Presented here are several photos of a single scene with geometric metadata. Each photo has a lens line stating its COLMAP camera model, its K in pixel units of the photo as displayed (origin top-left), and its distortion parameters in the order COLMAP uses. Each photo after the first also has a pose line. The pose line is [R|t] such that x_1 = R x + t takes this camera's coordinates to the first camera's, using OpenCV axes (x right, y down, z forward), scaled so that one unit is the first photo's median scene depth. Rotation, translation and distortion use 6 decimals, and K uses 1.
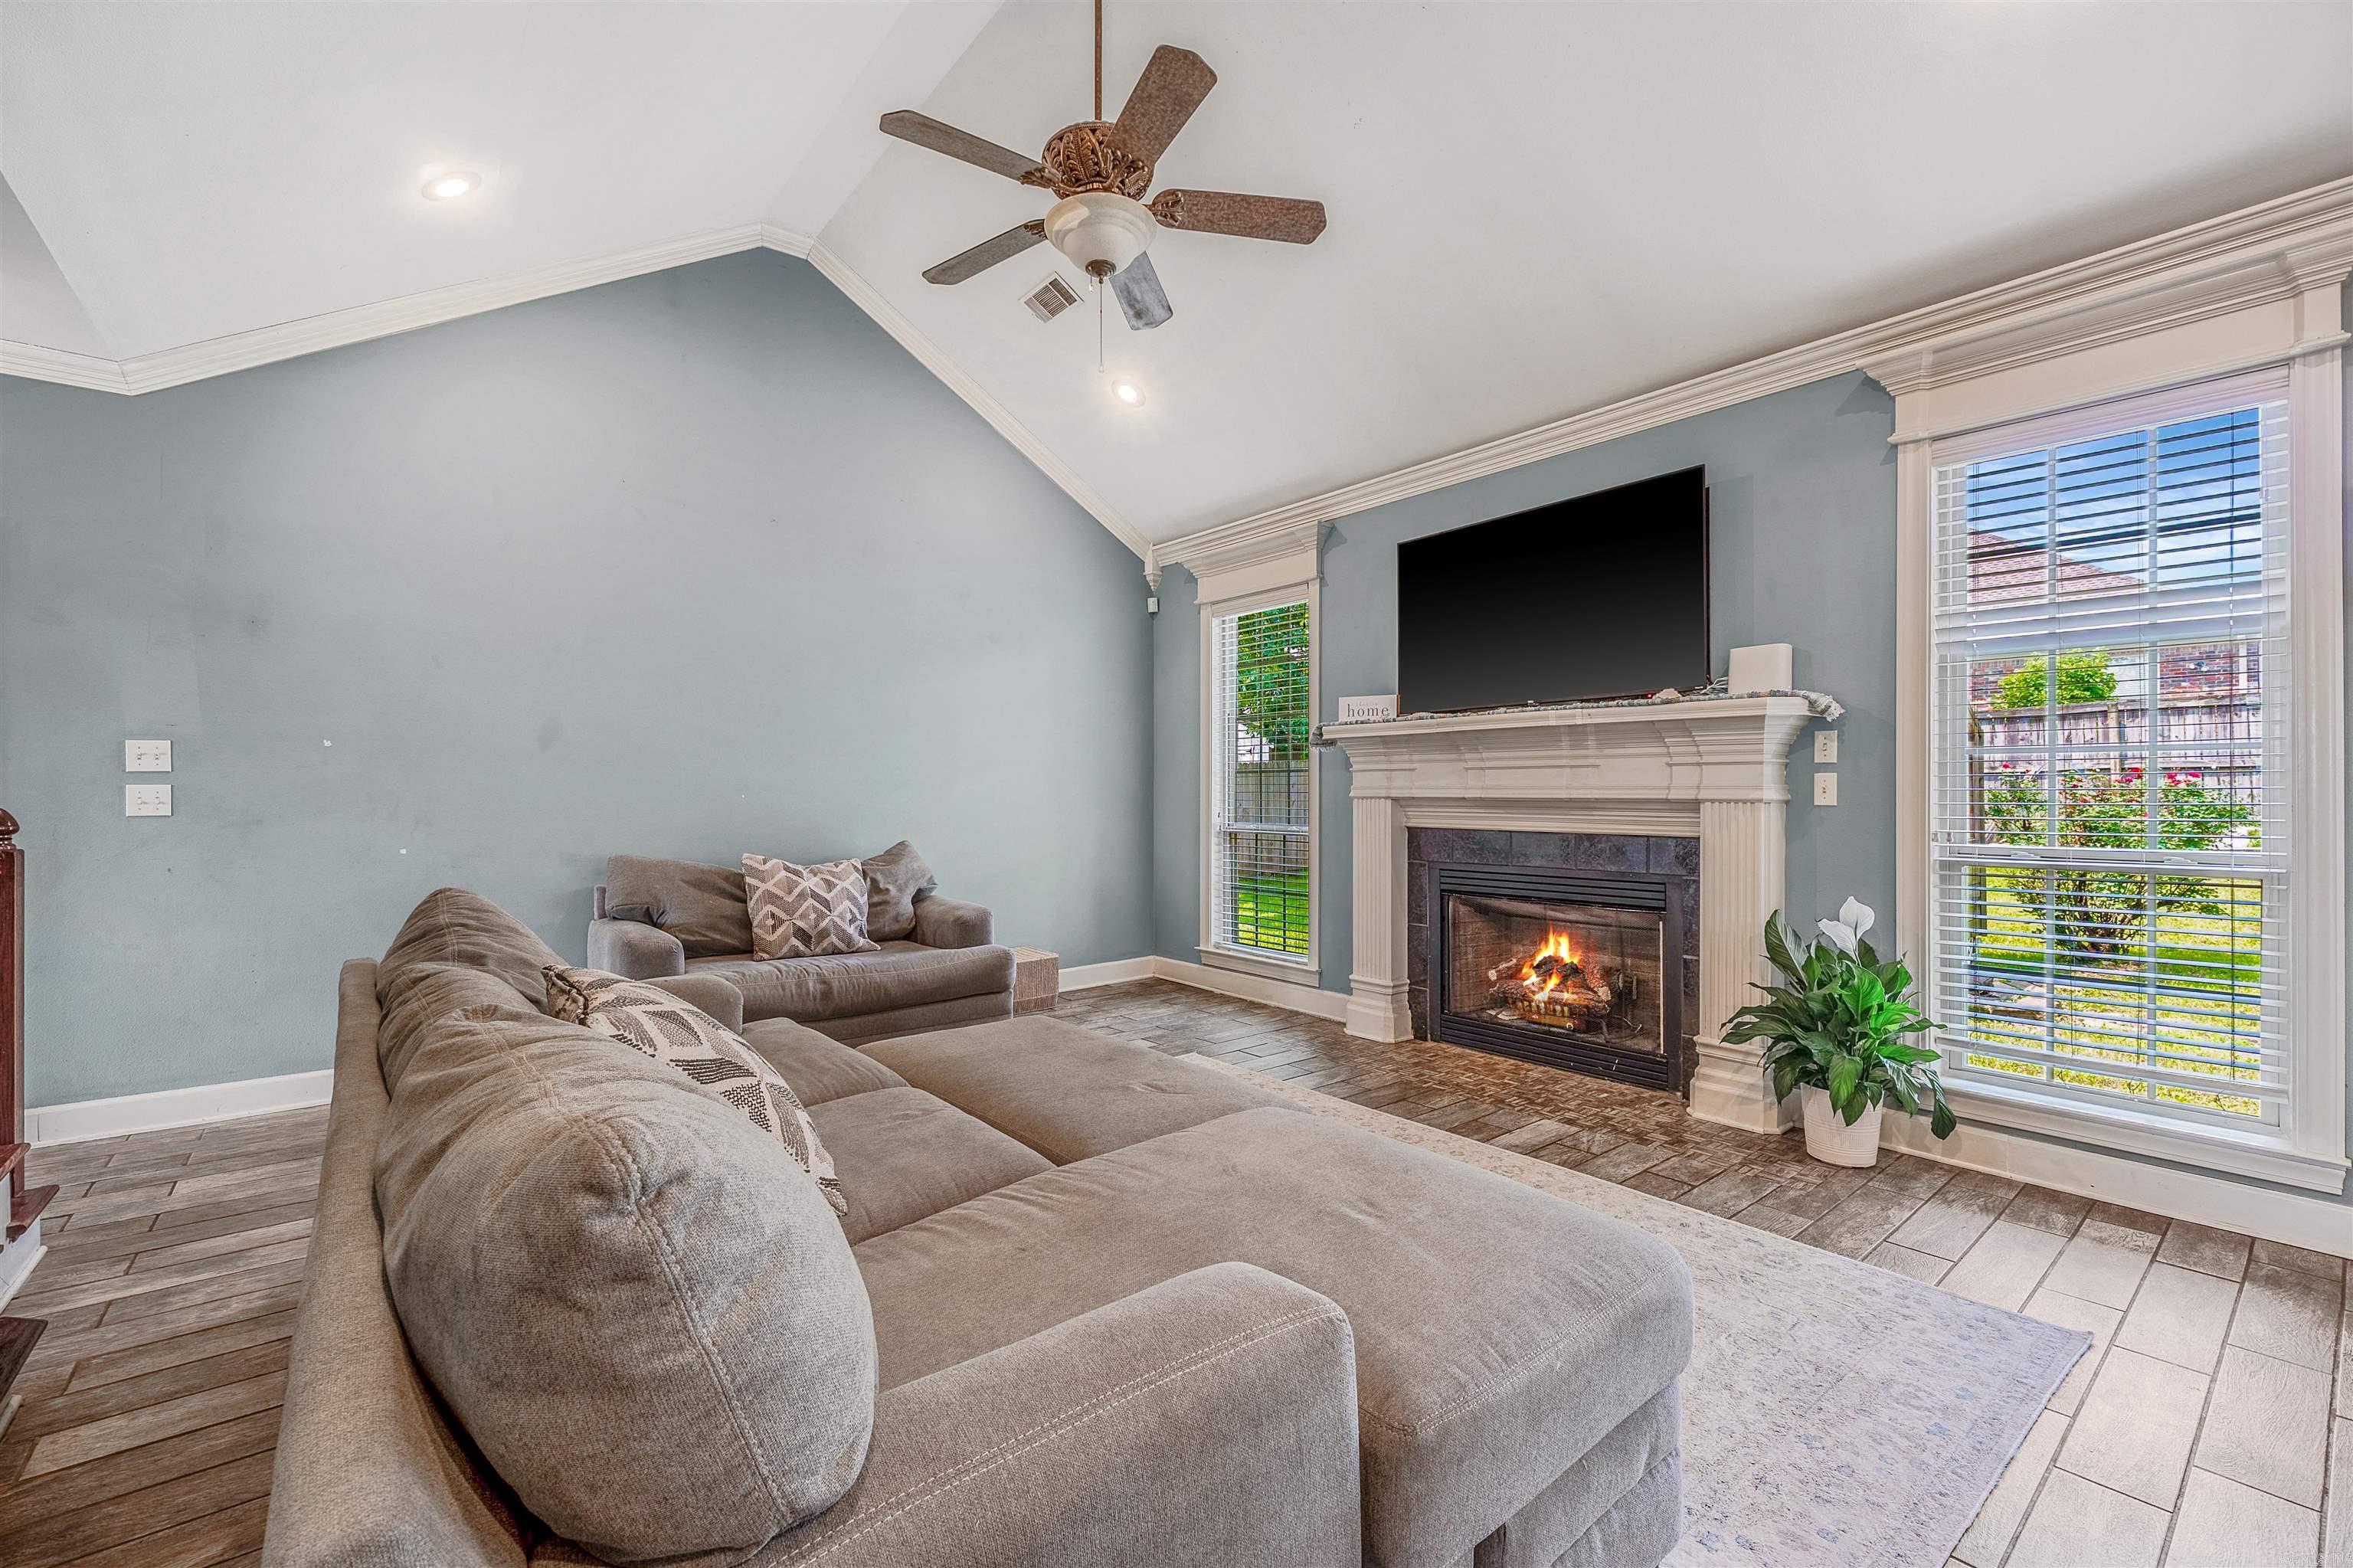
lens RADIAL K [[994.7, 0, 1213.9], [0, 994.7, 789.4], [0, 0, 1]] dist [-0.009227, 0.000613]
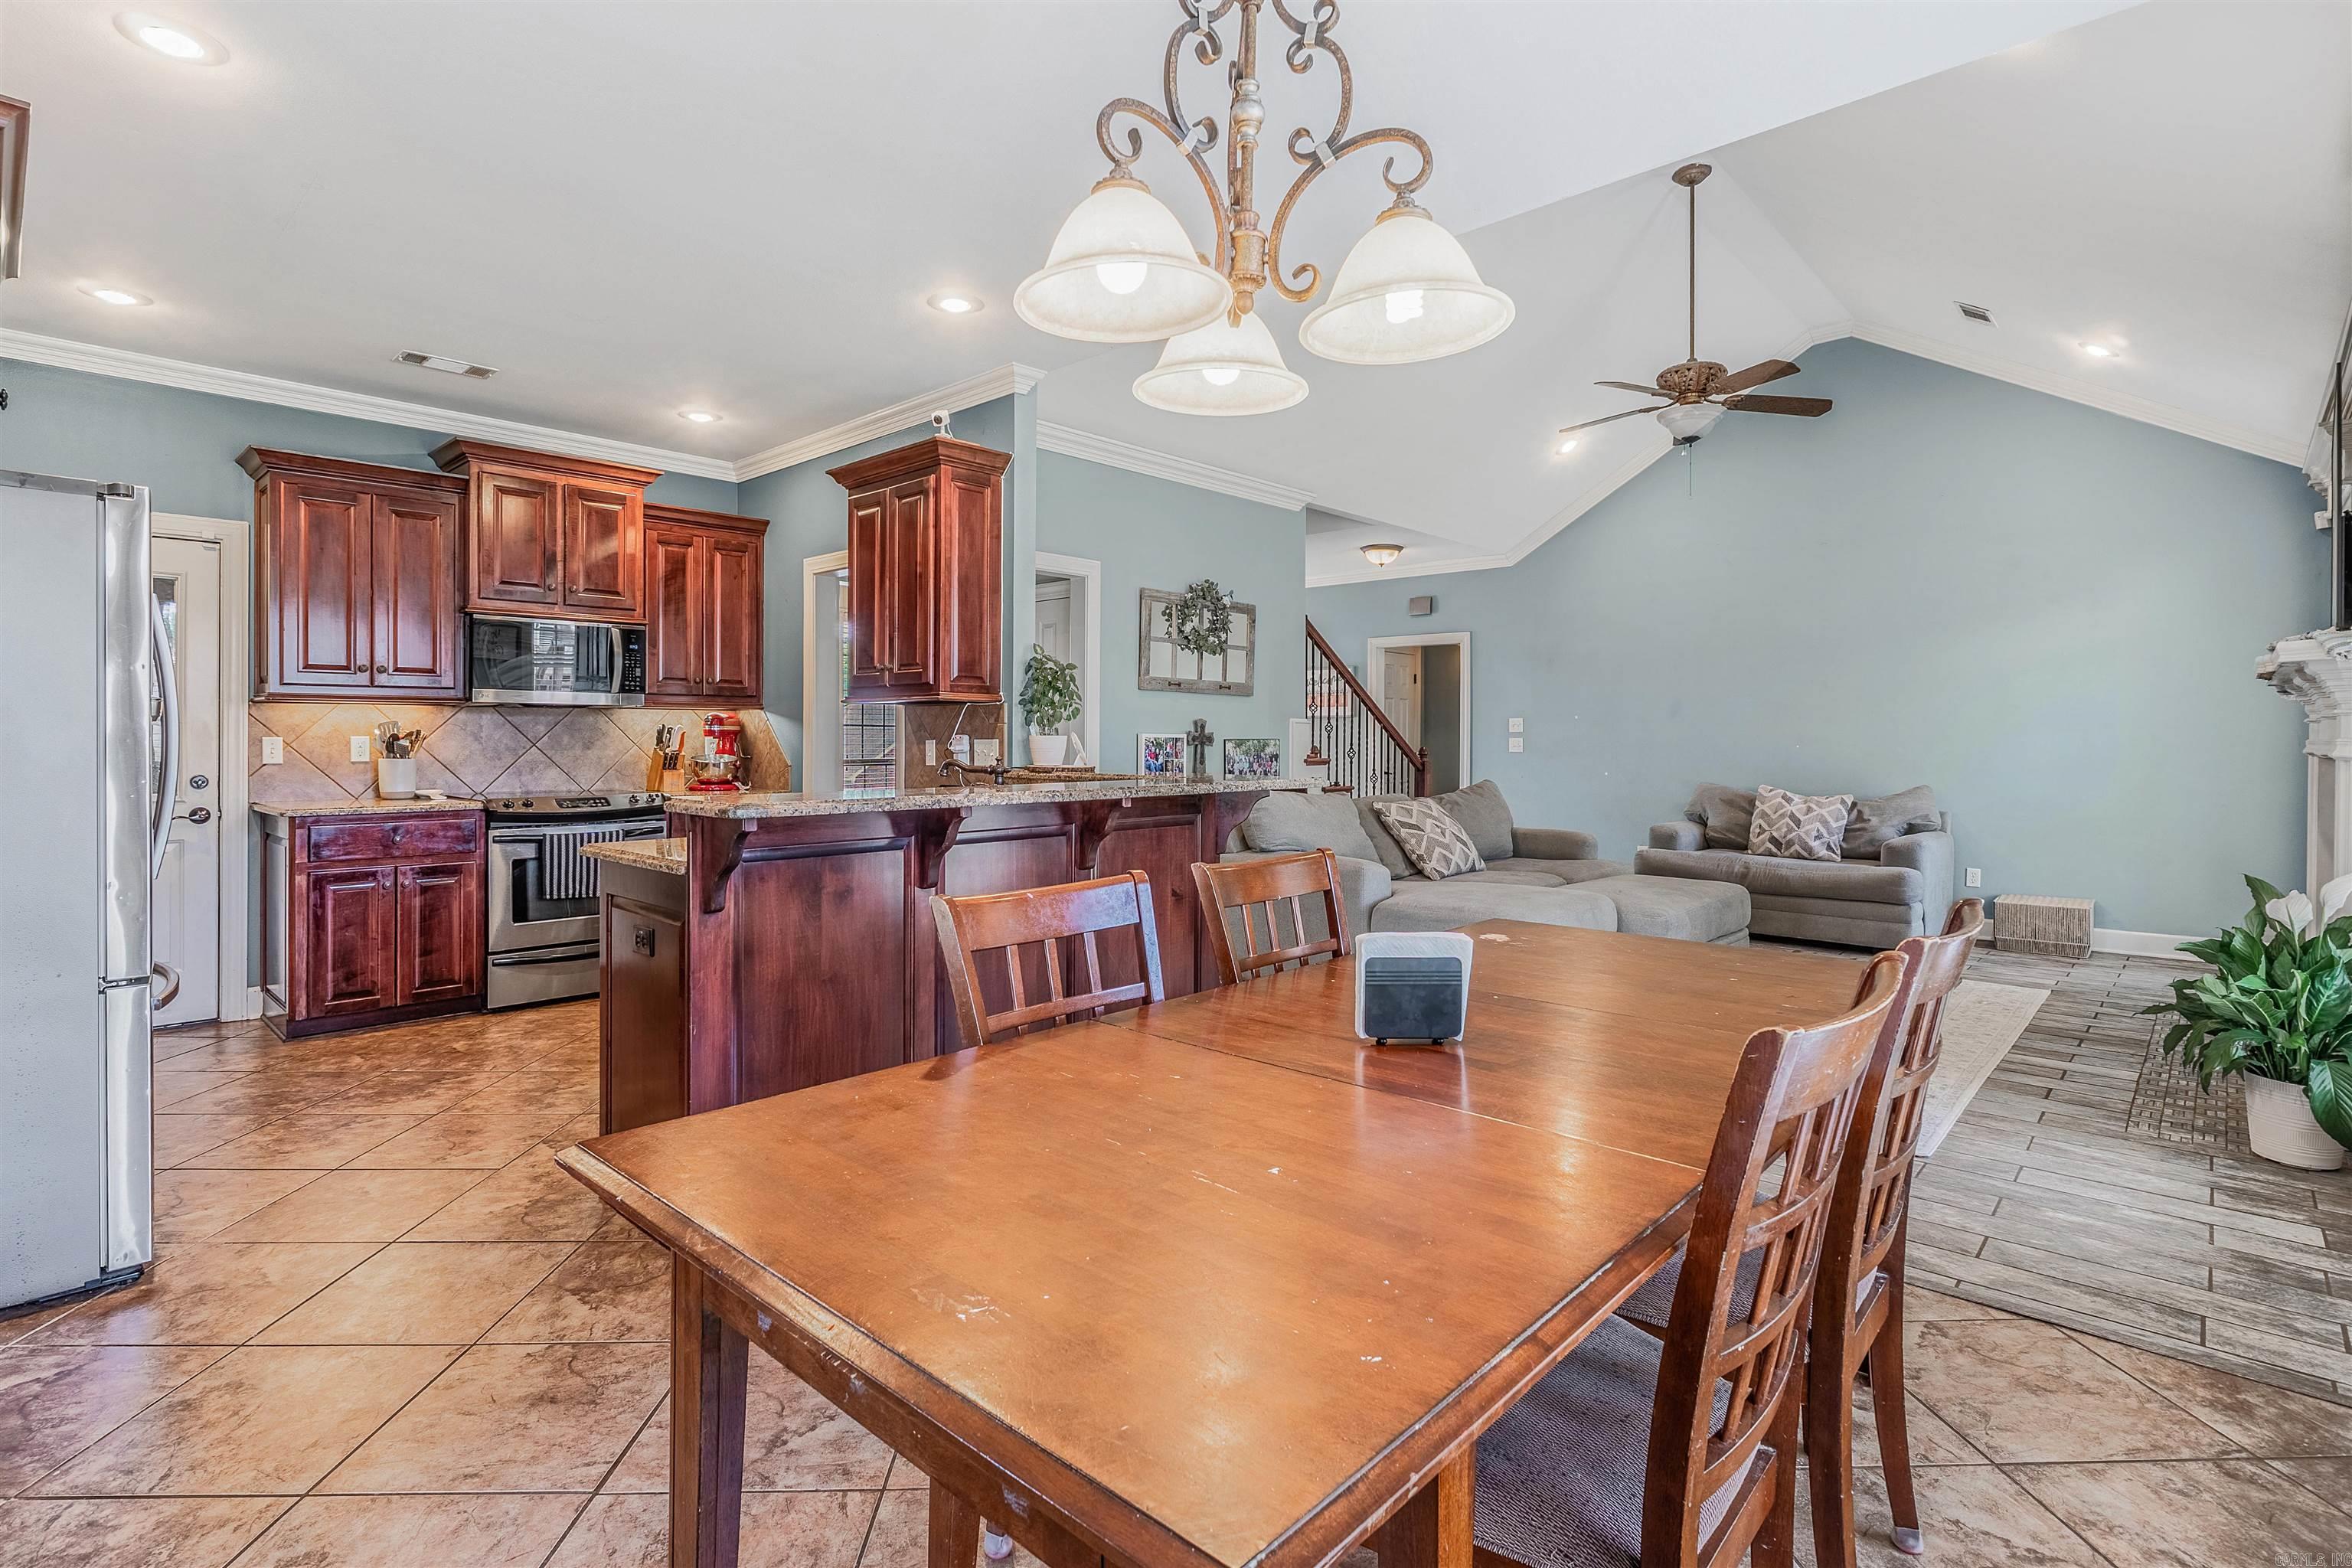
lens RADIAL K [[1138.7, 0, 1161.4], [0, 1138.7, 737.1], [0, 0, 1]] dist [-0.009681, 0.000036]
pose [[0.102319, -0.002272, -0.994749, 1.138127], [-0.008057, 0.999963, -0.003113, 0.006369], [0.994719, 0.008333, 0.102297, -0.063119]]
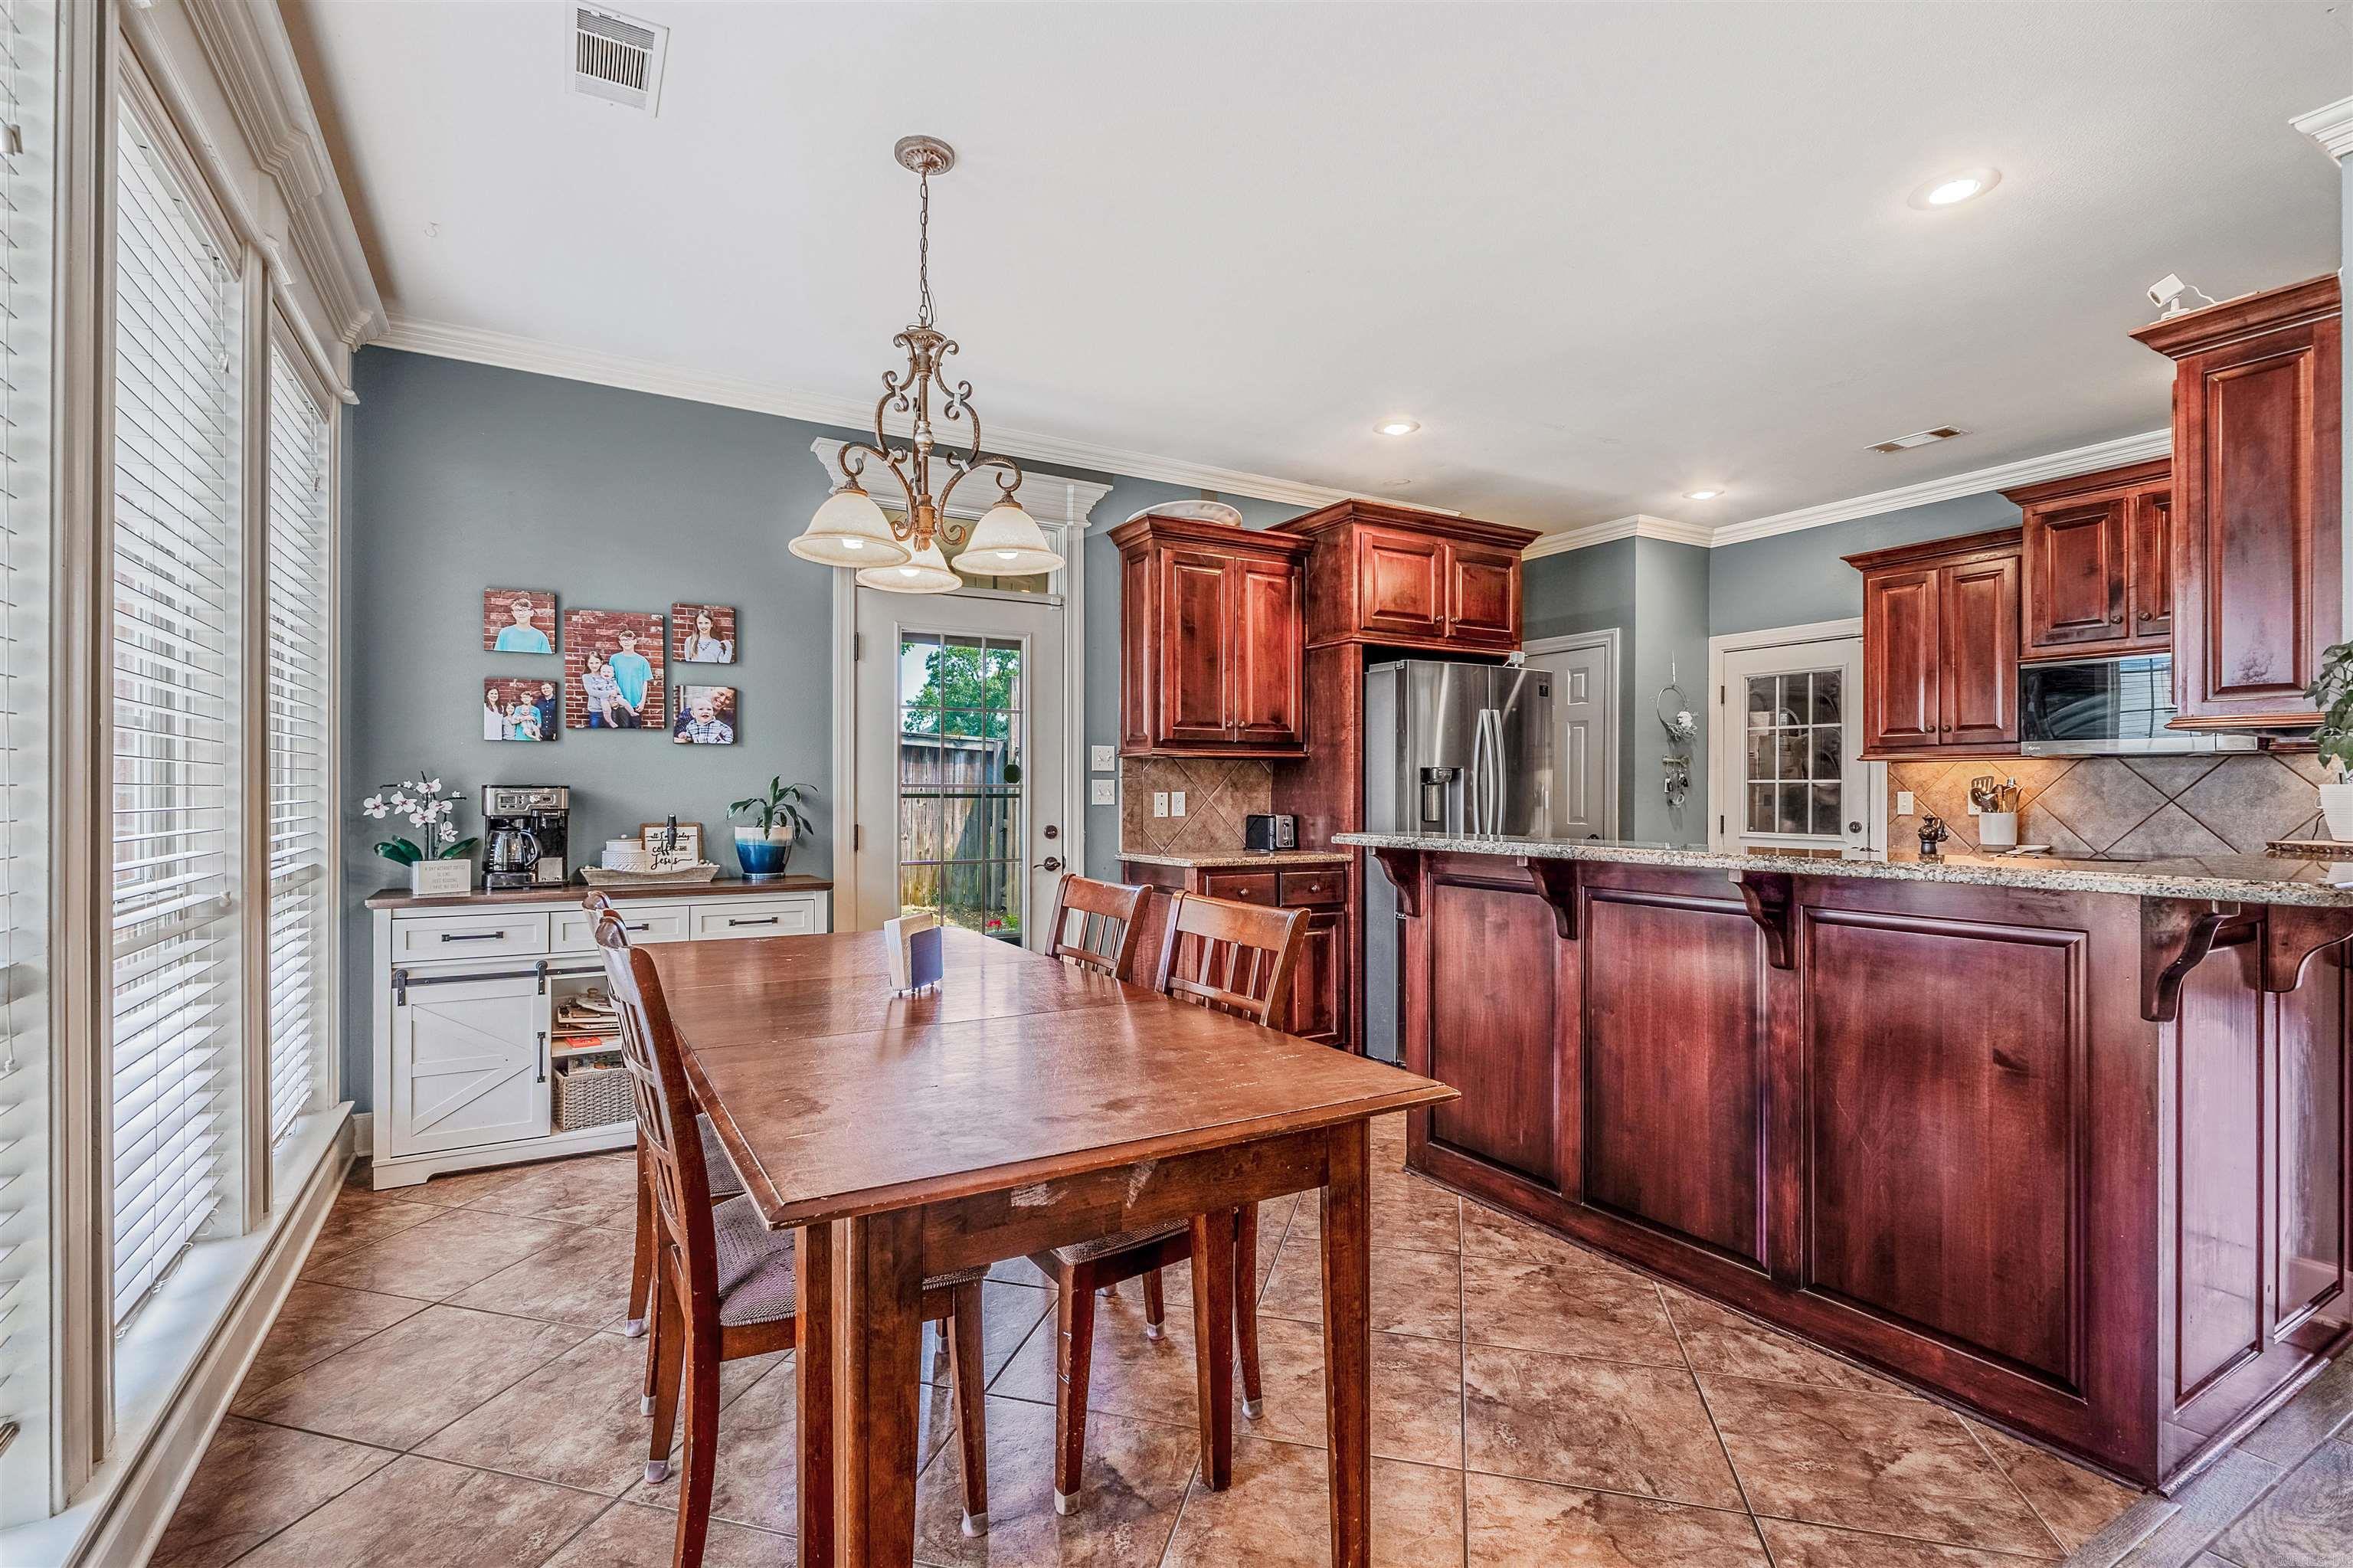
lens RADIAL K [[1063.4, 0, 1161.4], [0, 1063.4, 793.2], [0, 0, 1]] dist [-0.009919, 0.001116]
pose [[-0.981731, -0.003265, 0.190246, 0.548937], [-0.001761, 0.999966, 0.008076, 0.003275], [-0.190266, 0.007594, -0.981703, 0.555427]]
